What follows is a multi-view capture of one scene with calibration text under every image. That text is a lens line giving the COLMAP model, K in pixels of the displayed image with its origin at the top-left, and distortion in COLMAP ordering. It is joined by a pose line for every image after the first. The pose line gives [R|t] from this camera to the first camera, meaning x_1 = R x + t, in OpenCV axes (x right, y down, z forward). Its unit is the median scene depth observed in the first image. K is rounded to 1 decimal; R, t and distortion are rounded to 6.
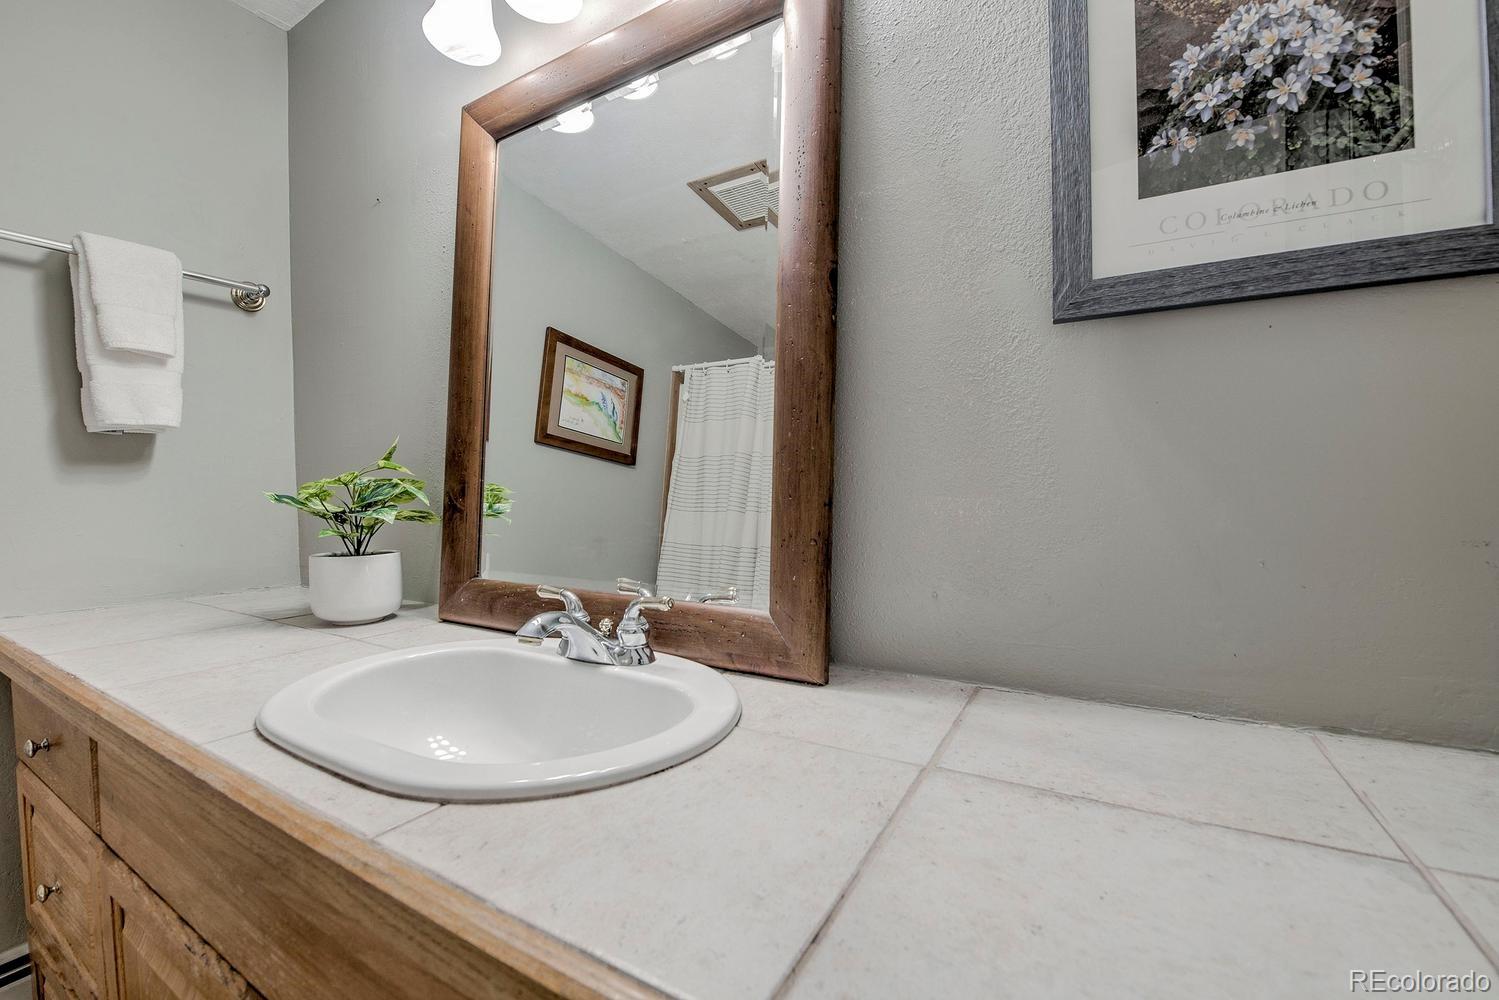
lens RADIAL K [[621.6, 0, 745.6], [0, 621.6, 502.8], [0, 0, 1]] dist [-0.018766, -0.001637]
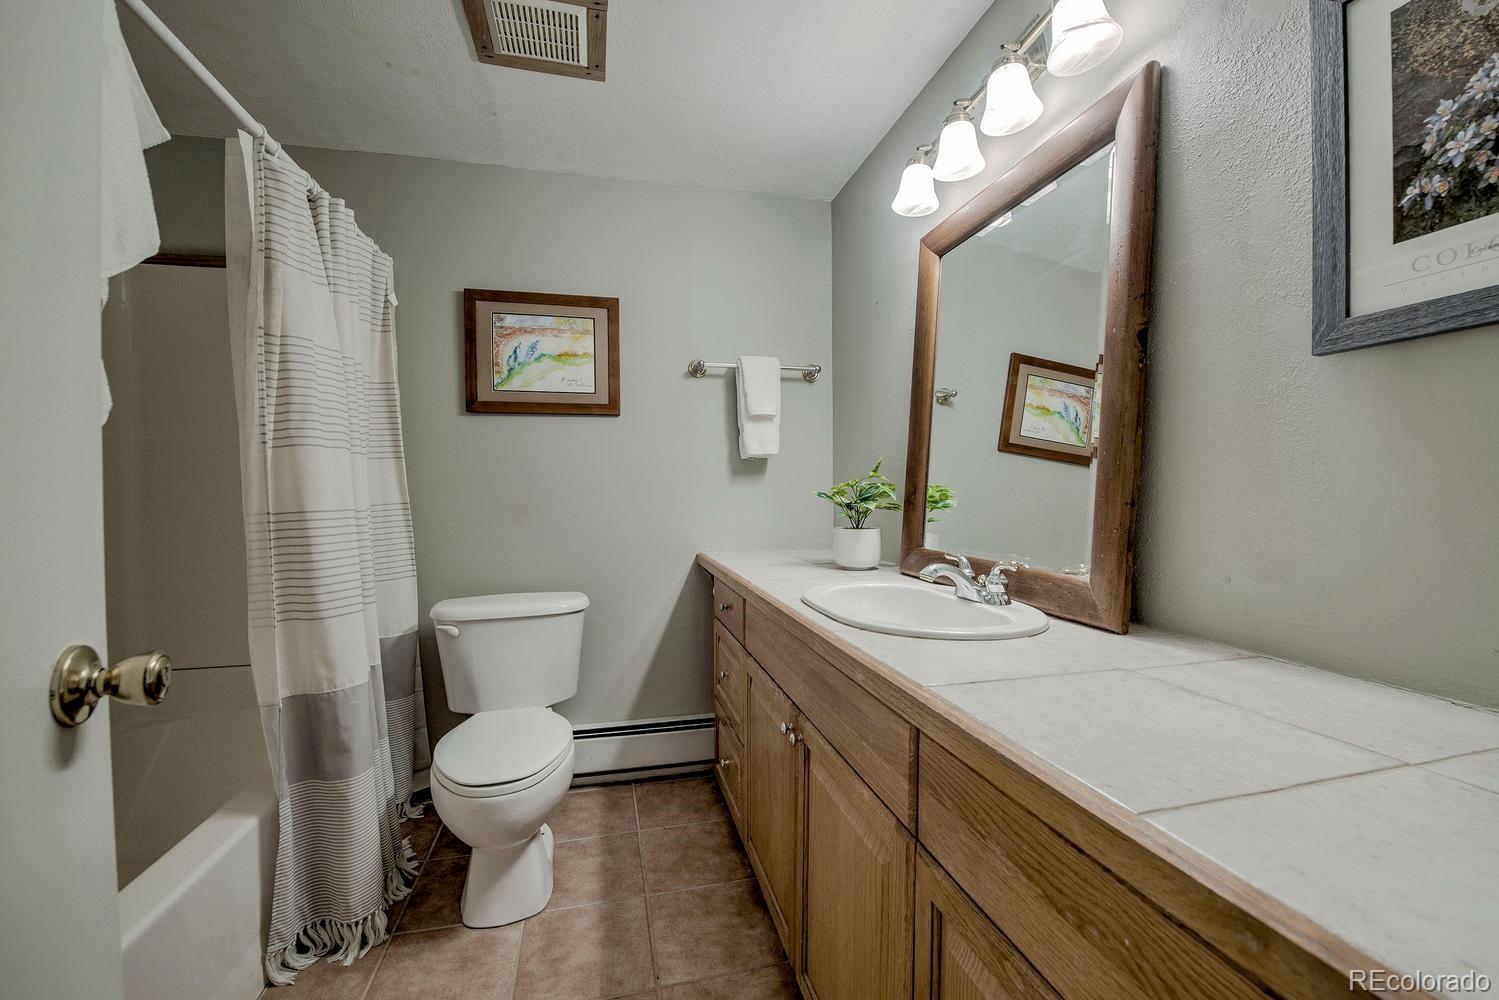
lens RADIAL K [[621.6, 0, 745.6], [0, 621.6, 502.8], [0, 0, 1]] dist [-0.018766, -0.001637]
pose [[0.697573, 0.020249, -0.716227, 0.489809], [-0.017638, 0.999783, 0.011086, 0.000519], [0.716296, 0.004899, 0.697779, -0.528556]]
